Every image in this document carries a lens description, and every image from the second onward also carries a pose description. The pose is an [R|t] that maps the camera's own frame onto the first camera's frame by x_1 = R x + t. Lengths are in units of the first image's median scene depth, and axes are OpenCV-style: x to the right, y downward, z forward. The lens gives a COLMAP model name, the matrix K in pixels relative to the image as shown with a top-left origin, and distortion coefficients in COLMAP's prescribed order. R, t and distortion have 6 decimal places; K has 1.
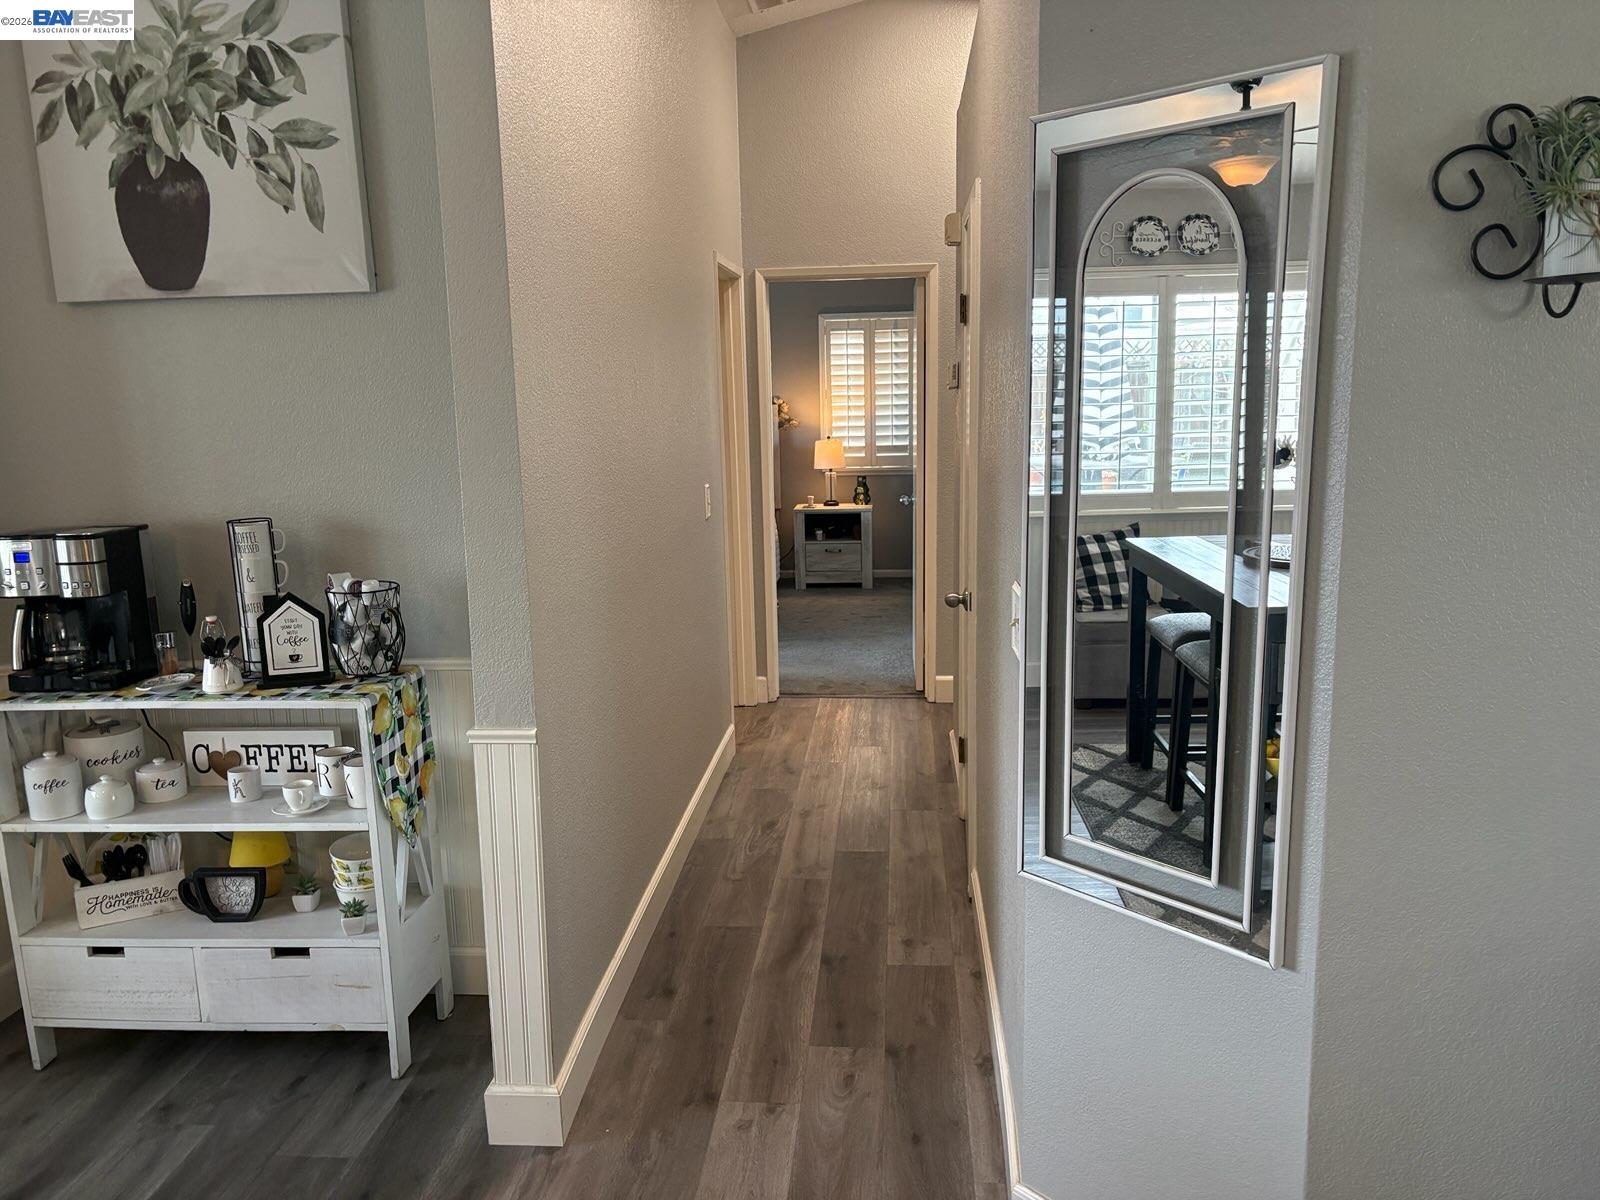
lens RADIAL K [[1195.7, 0, 797.0], [0, 1195.7, 605.3], [0, 0, 1]] dist [0.049768, -0.048018]
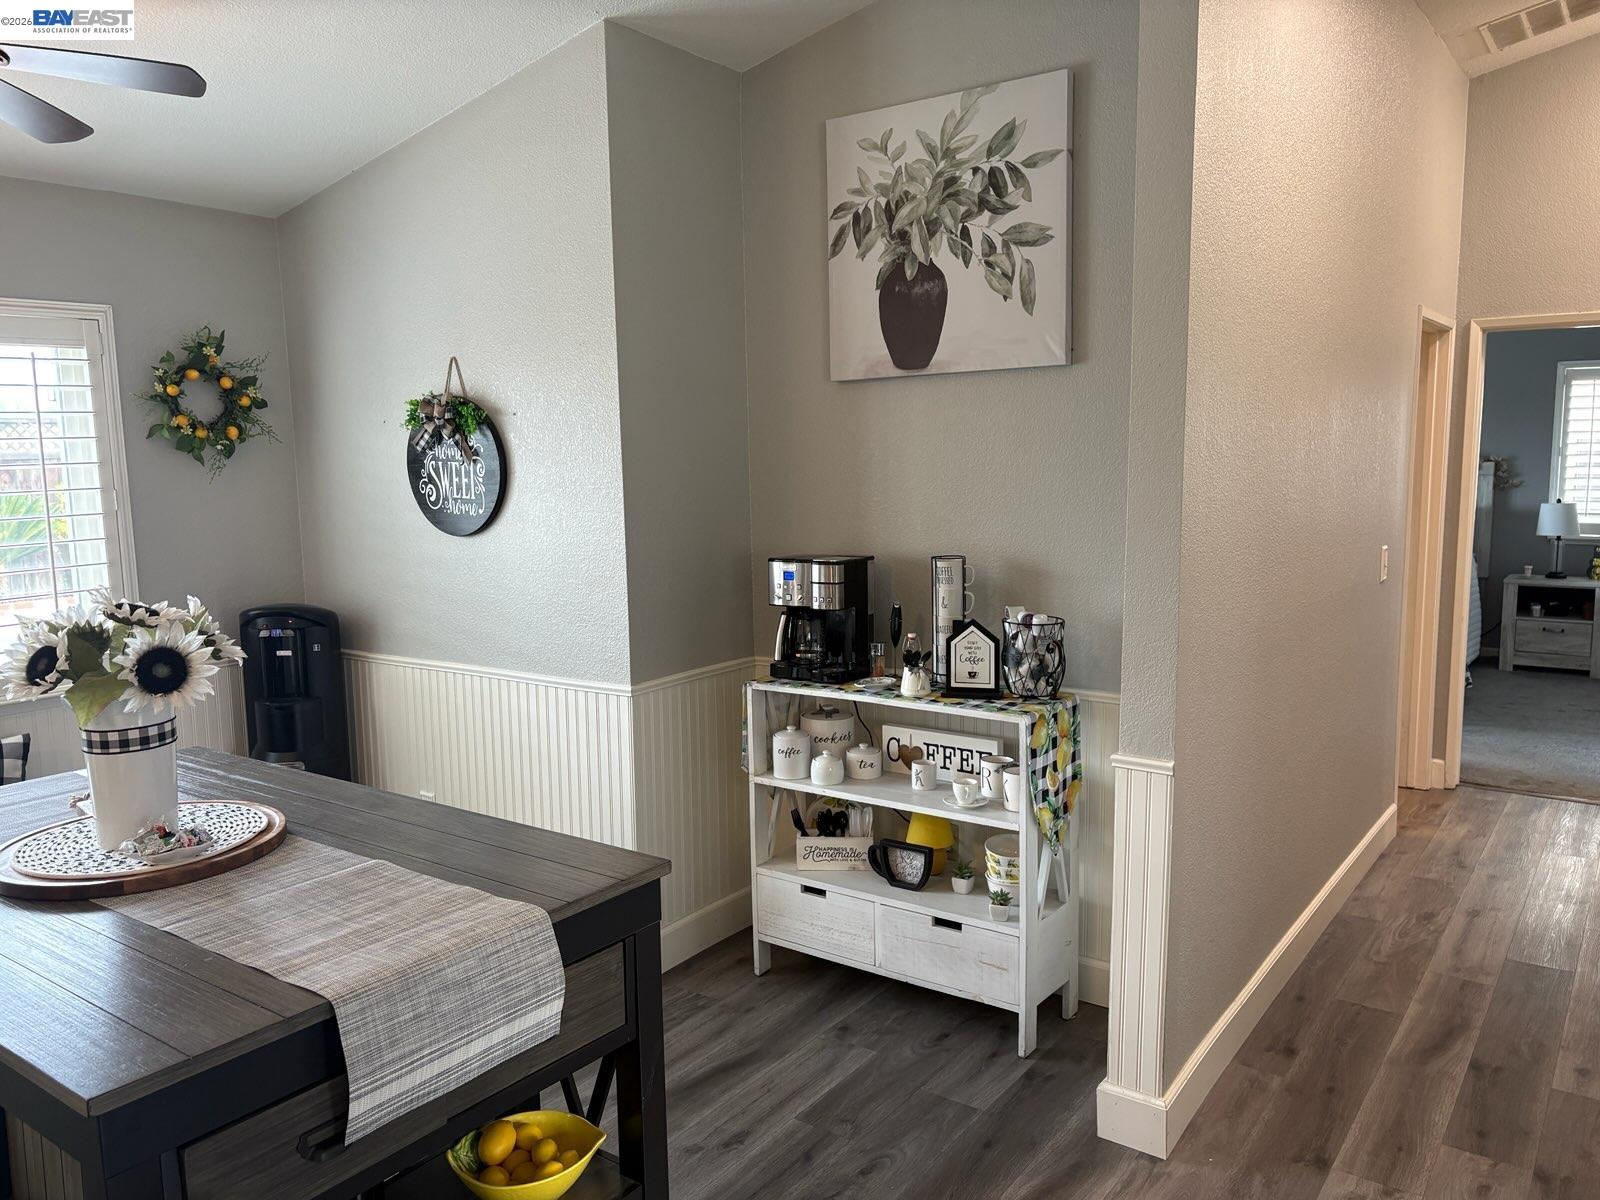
lens RADIAL K [[1195.7, 0, 800.3], [0, 1195.7, 608.2], [0, 0, 1]] dist [0.049768, -0.048018]
pose [[0.855718, 0.078925, -0.511388, 0.032402], [-0.099250, 0.994984, -0.012517, 0.010087], [0.507834, 0.061467, 0.859259, -0.096757]]
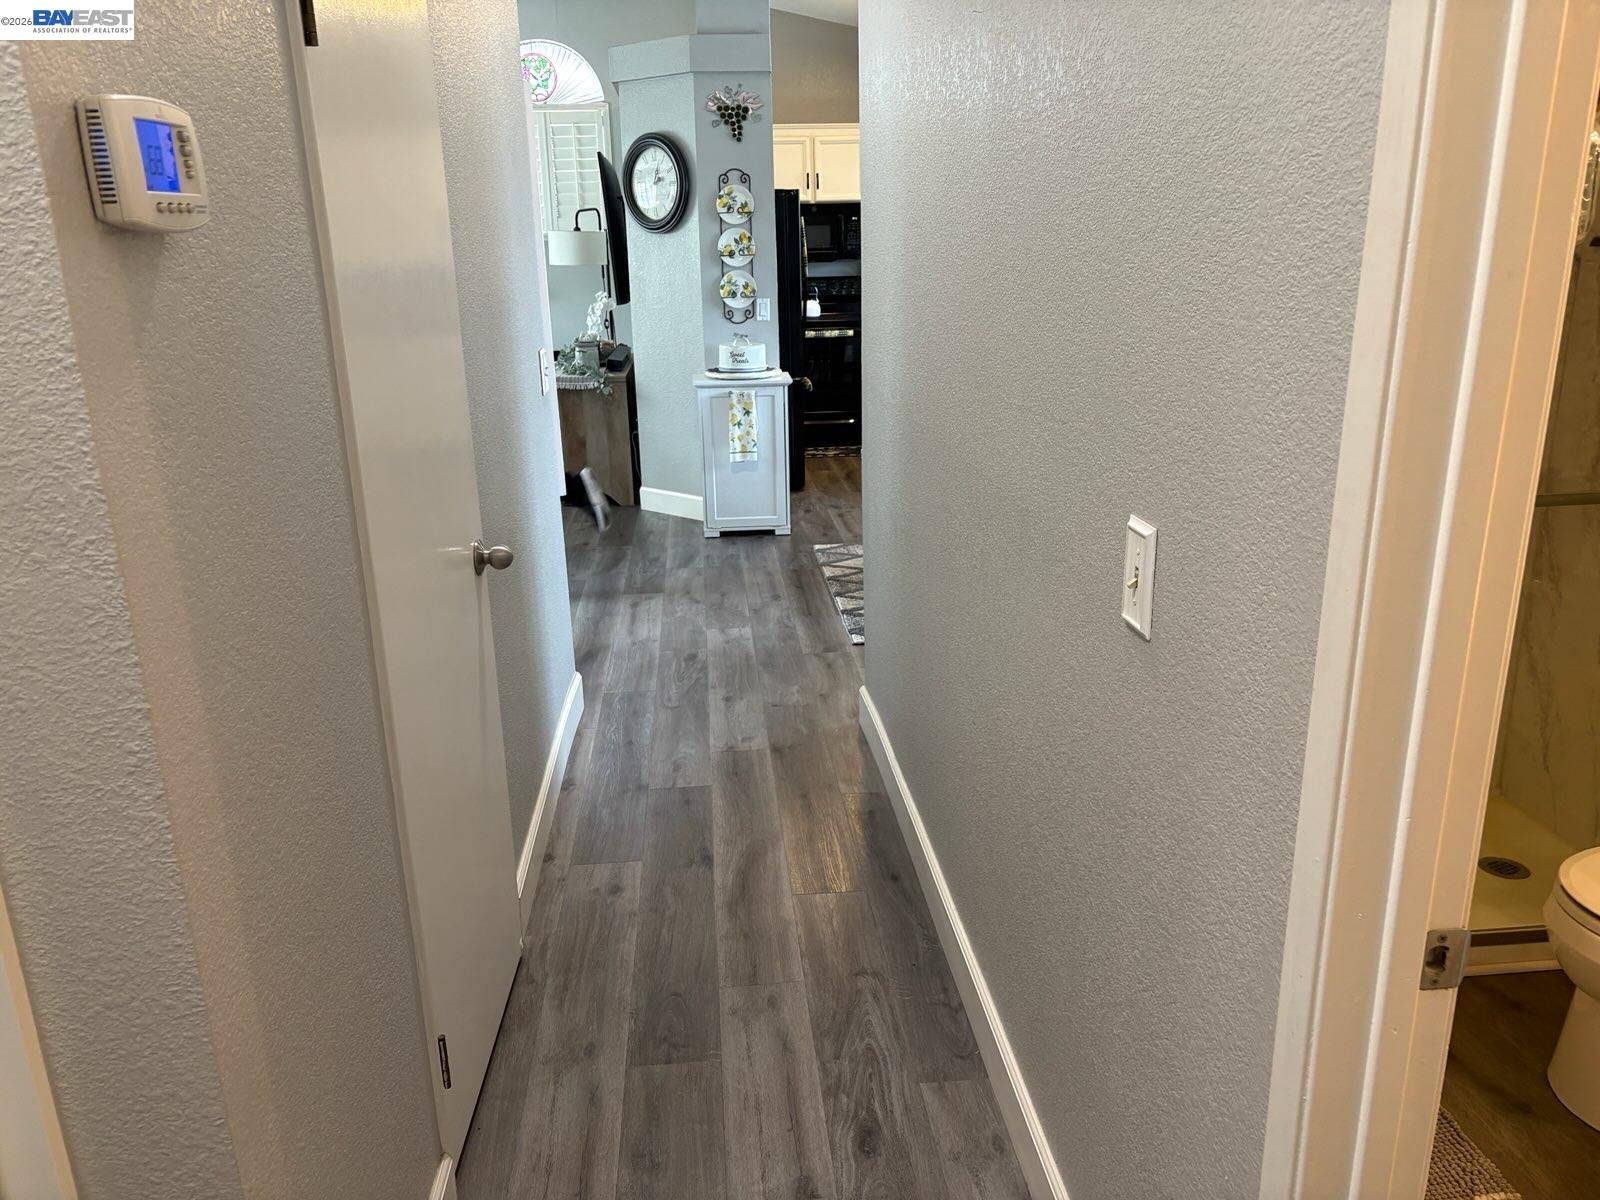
lens RADIAL K [[1195.7, 0, 811.5], [0, 1195.7, 588.5], [0, 0, 1]] dist [0.049768, -0.048018]
pose [[-0.982635, 0.094970, -0.159405, 0.083949], [0.011821, 0.889384, 0.457007, -0.355727], [0.185174, 0.447187, -0.875062, 1.979093]]
